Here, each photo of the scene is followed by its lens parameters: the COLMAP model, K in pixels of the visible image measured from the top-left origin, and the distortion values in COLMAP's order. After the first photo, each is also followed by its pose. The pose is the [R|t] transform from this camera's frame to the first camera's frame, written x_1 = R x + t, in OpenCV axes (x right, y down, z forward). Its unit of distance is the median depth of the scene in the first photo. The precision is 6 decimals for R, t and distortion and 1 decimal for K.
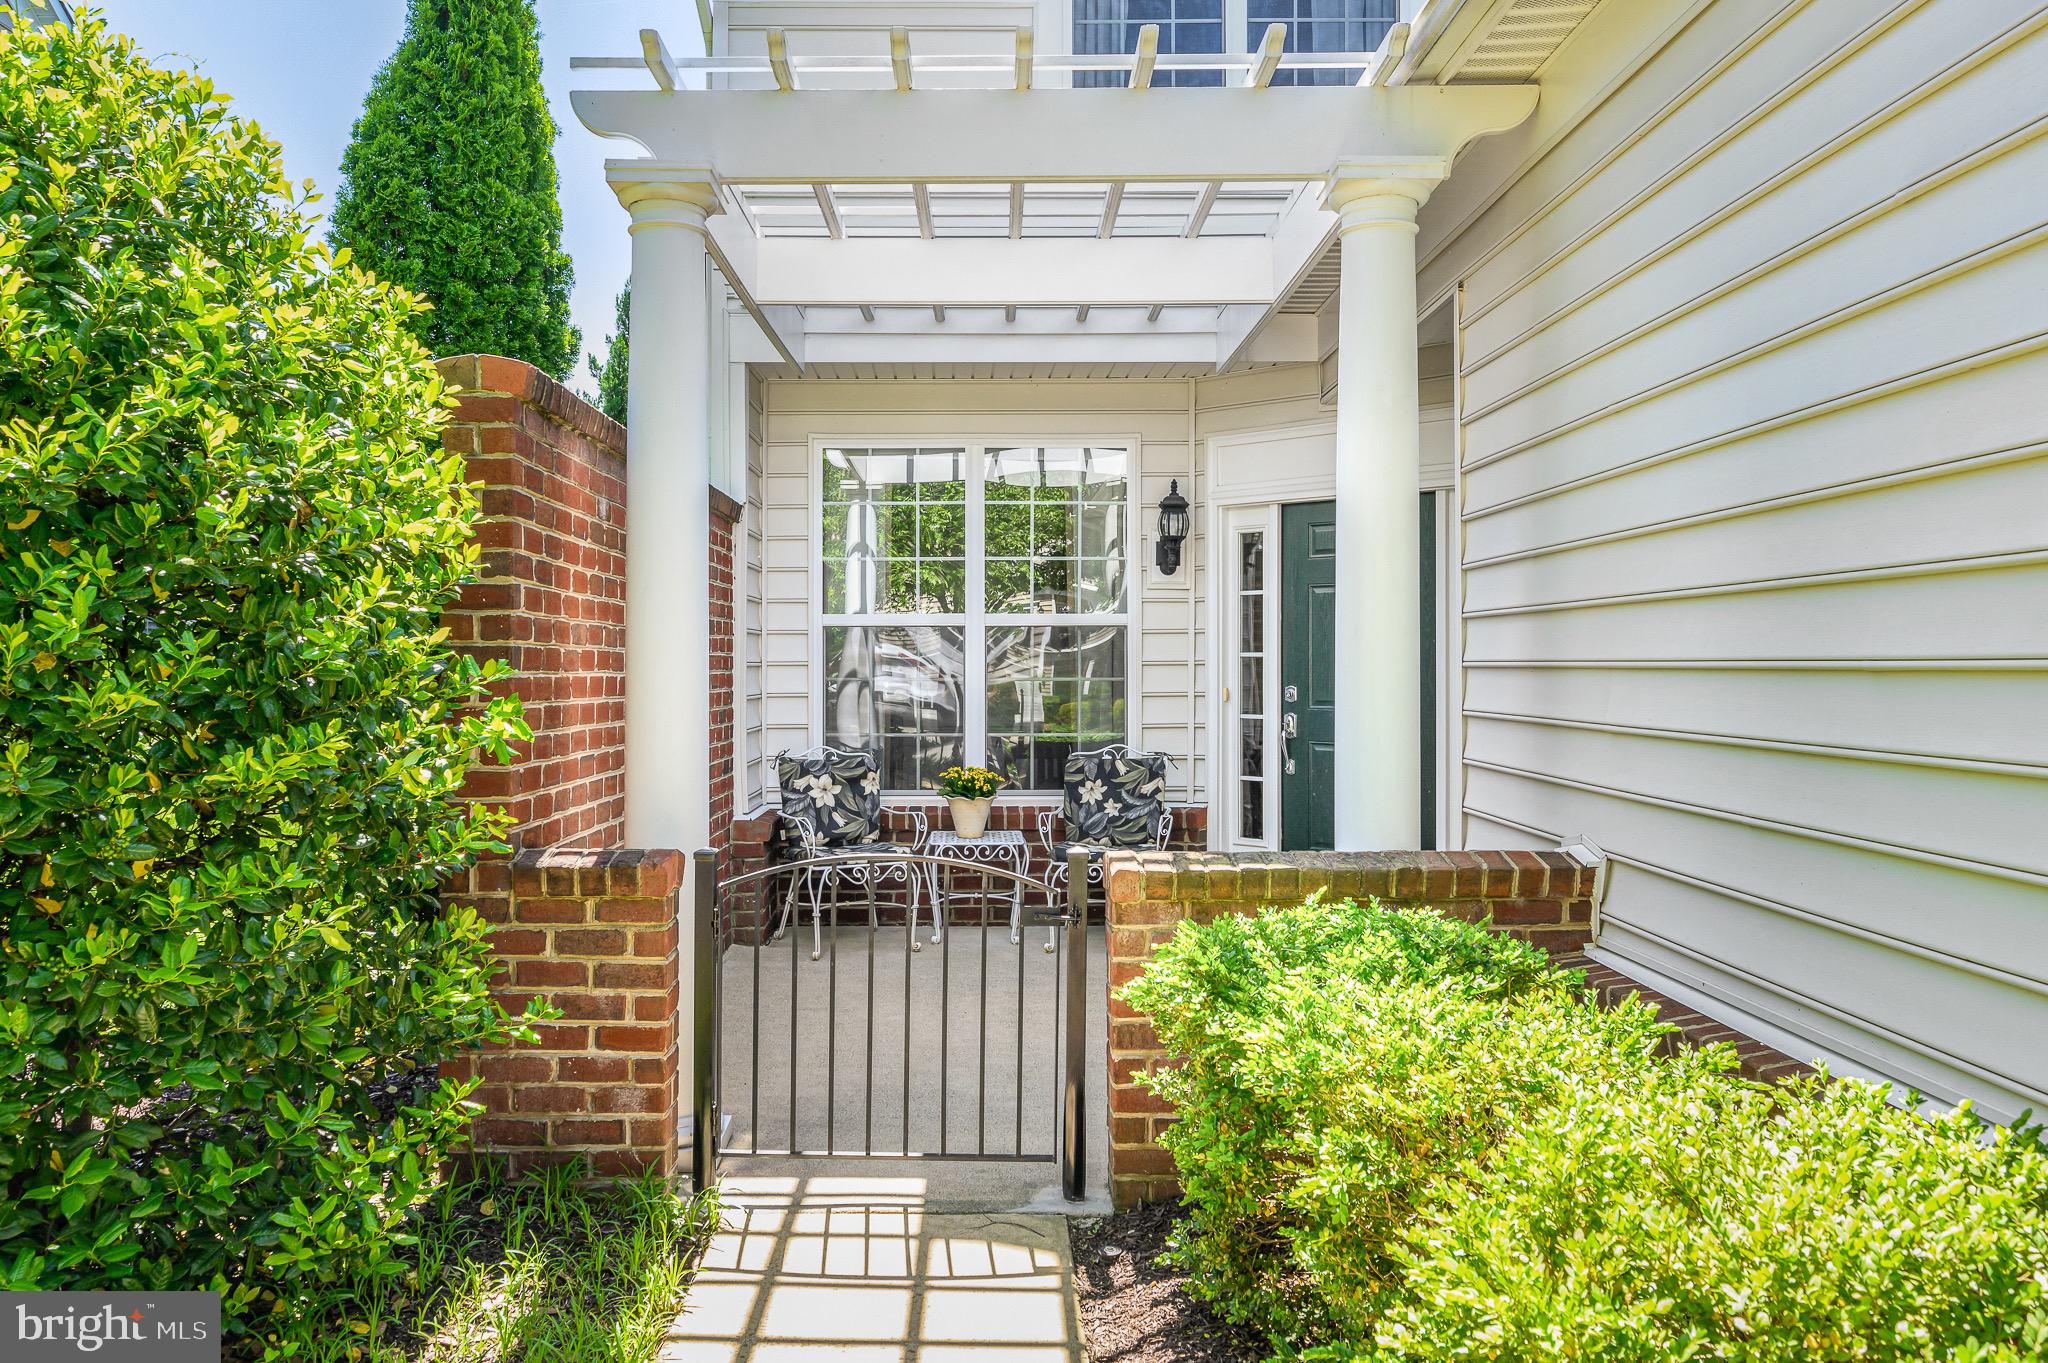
lens RADIAL K [[1462.5, 0, 1021.7], [0, 1462.5, 674.1], [0, 0, 1]] dist [0.007775, 0.000444]
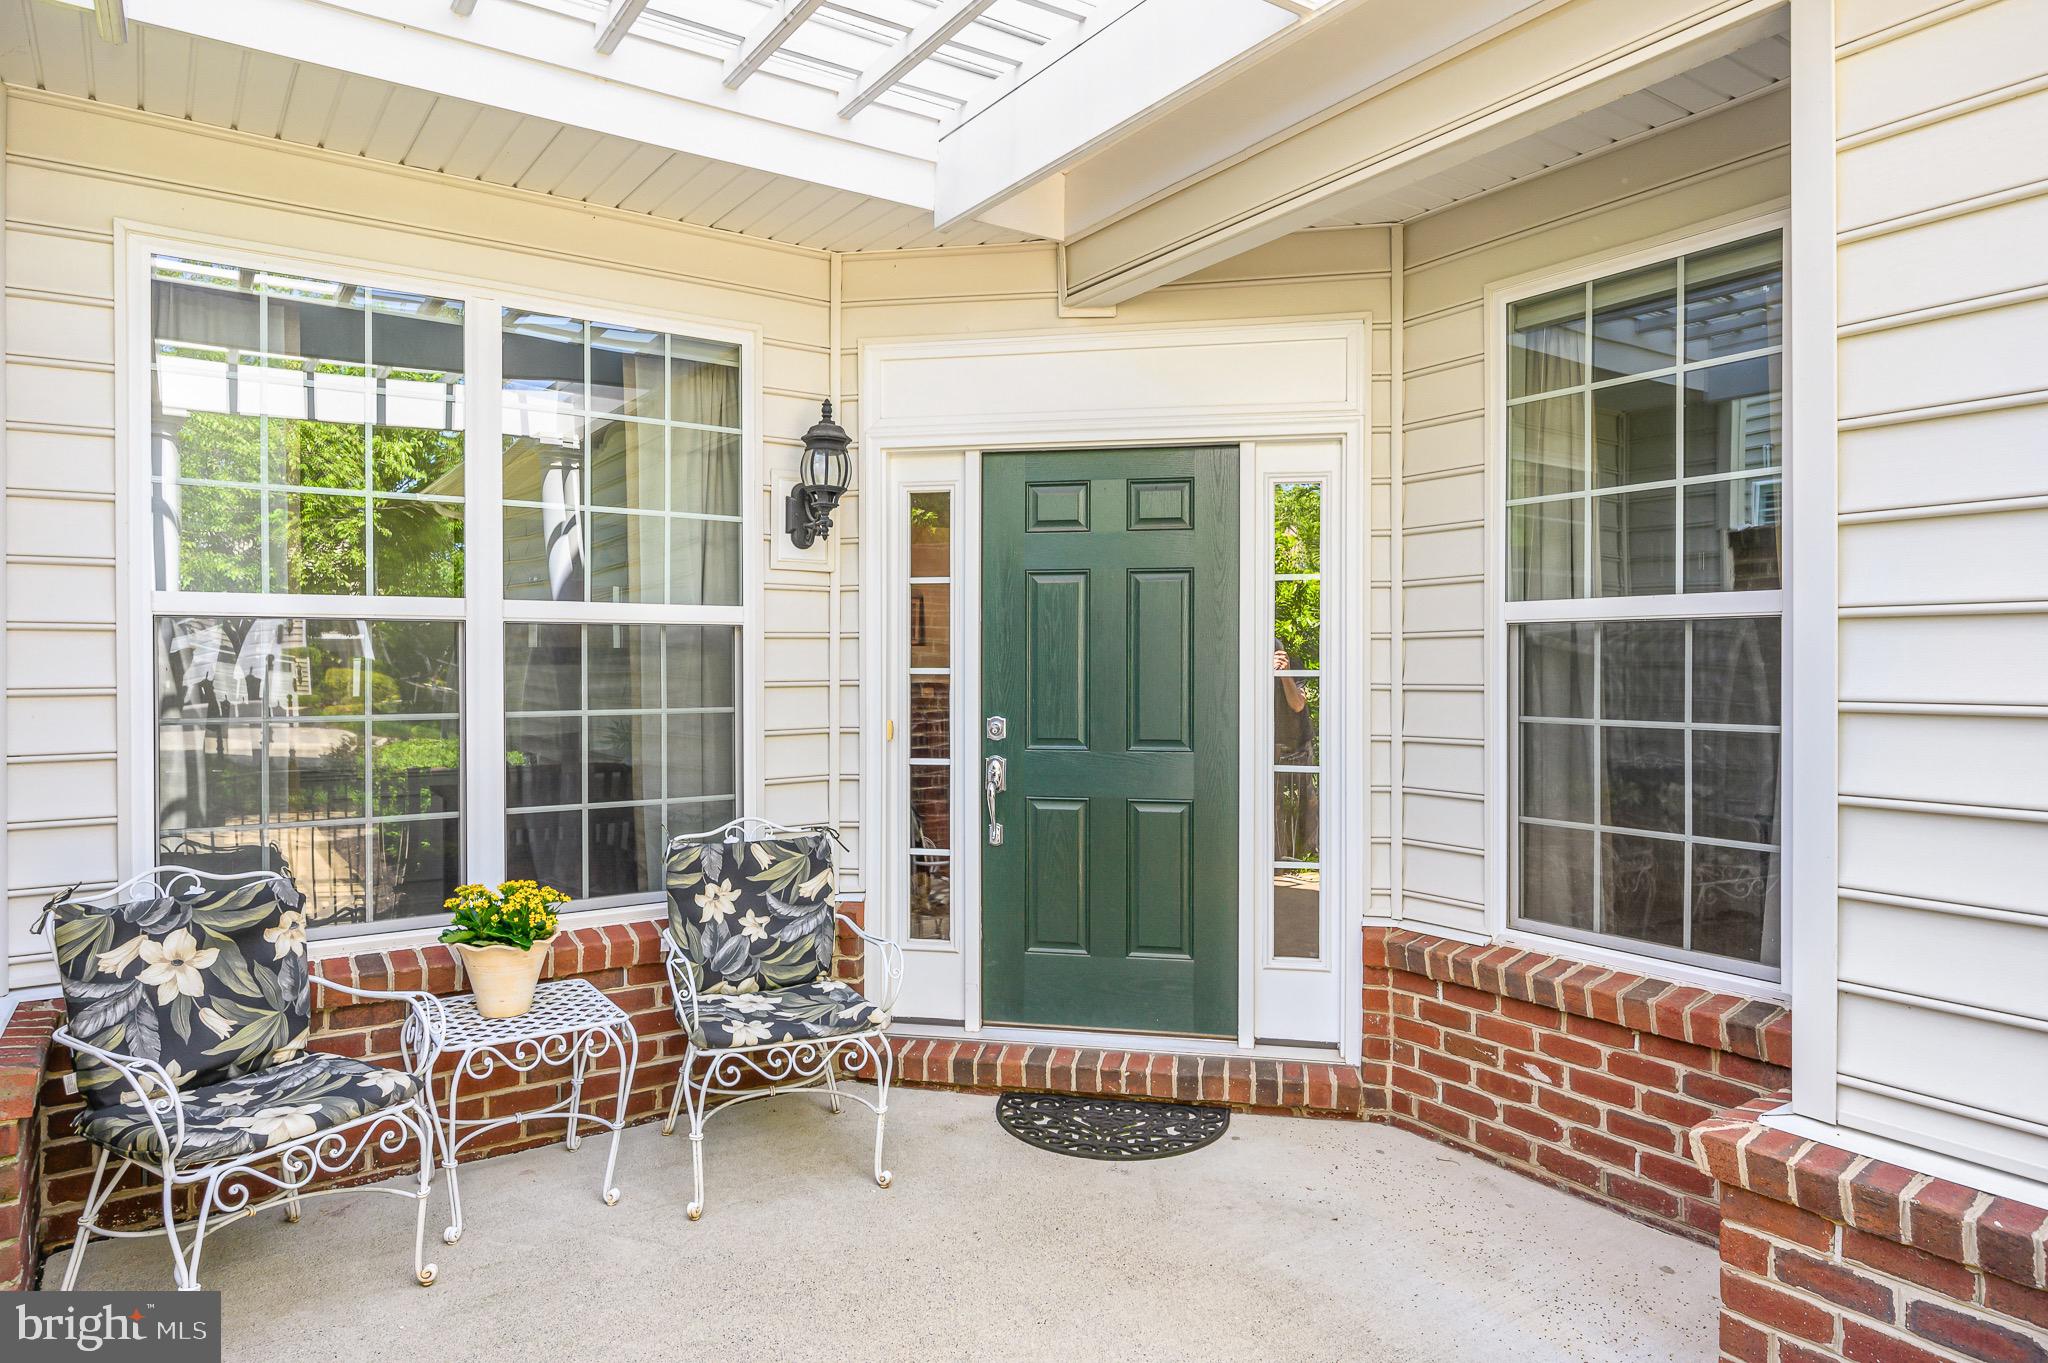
lens RADIAL K [[1186.5, 0, 1017.1], [0, 1186.5, 685.4], [0, 0, 1]] dist [-0.007165, -0.000280]
pose [[0.843835, -0.007856, 0.536545, -0.108500], [0.005137, 0.999965, 0.006562, -0.010379], [-0.536578, -0.002781, 0.843846, 0.529196]]
